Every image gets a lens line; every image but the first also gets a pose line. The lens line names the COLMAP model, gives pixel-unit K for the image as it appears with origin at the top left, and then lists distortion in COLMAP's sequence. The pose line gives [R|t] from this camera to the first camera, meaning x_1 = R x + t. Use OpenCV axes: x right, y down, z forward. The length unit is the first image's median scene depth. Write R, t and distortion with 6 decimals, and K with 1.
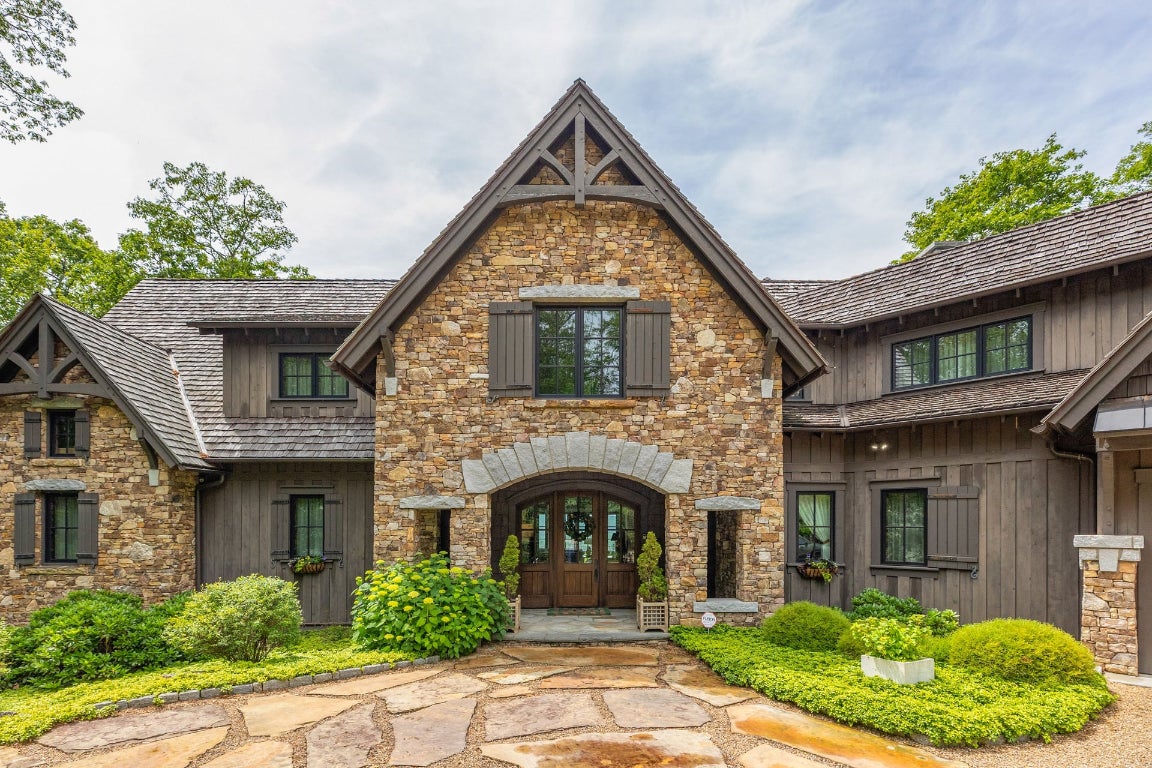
lens RADIAL K [[522.6, 0, 562.3], [0, 522.6, 488.9], [0, 0, 1]] dist [0.000070, 0.001928]
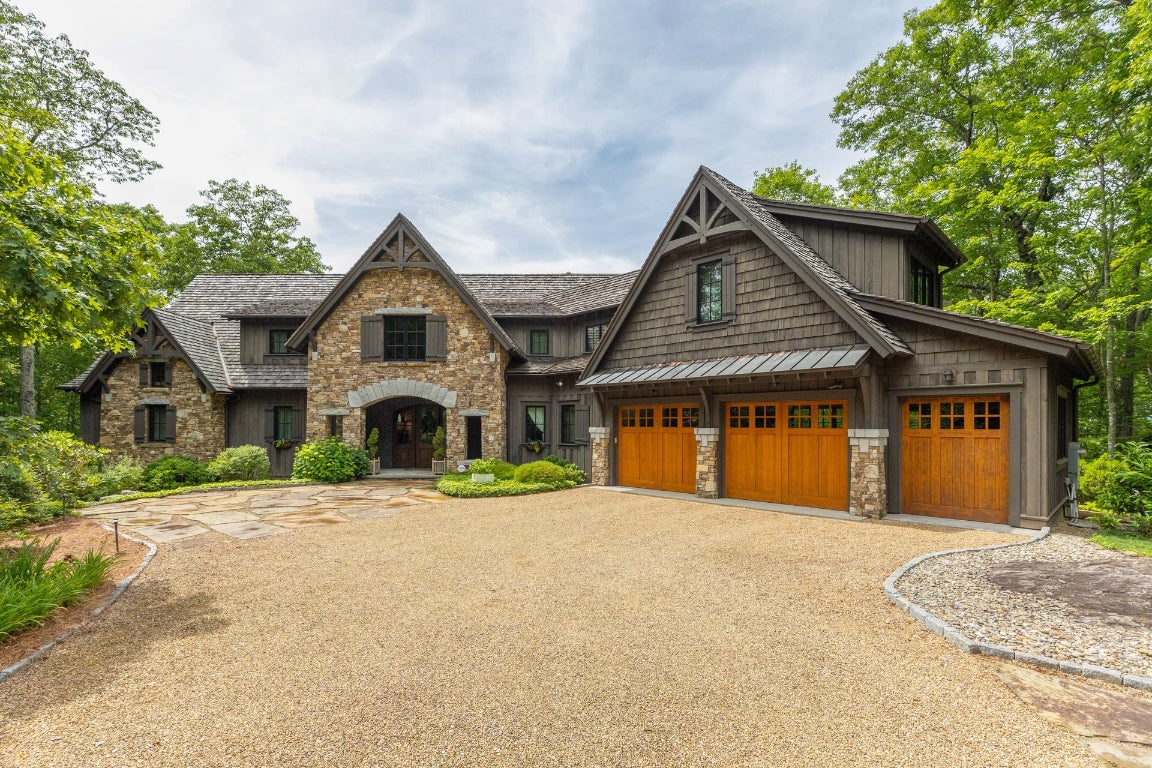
lens RADIAL K [[522.6, 0, 577.6], [0, 522.6, 382.3], [0, 0, 1]] dist [0.000070, 0.001928]
pose [[0.999286, -0.000119, -0.037795, 0.795343], [-0.000194, 0.999966, -0.008274, -0.074217], [0.037794, 0.008275, 0.999251, -1.038978]]
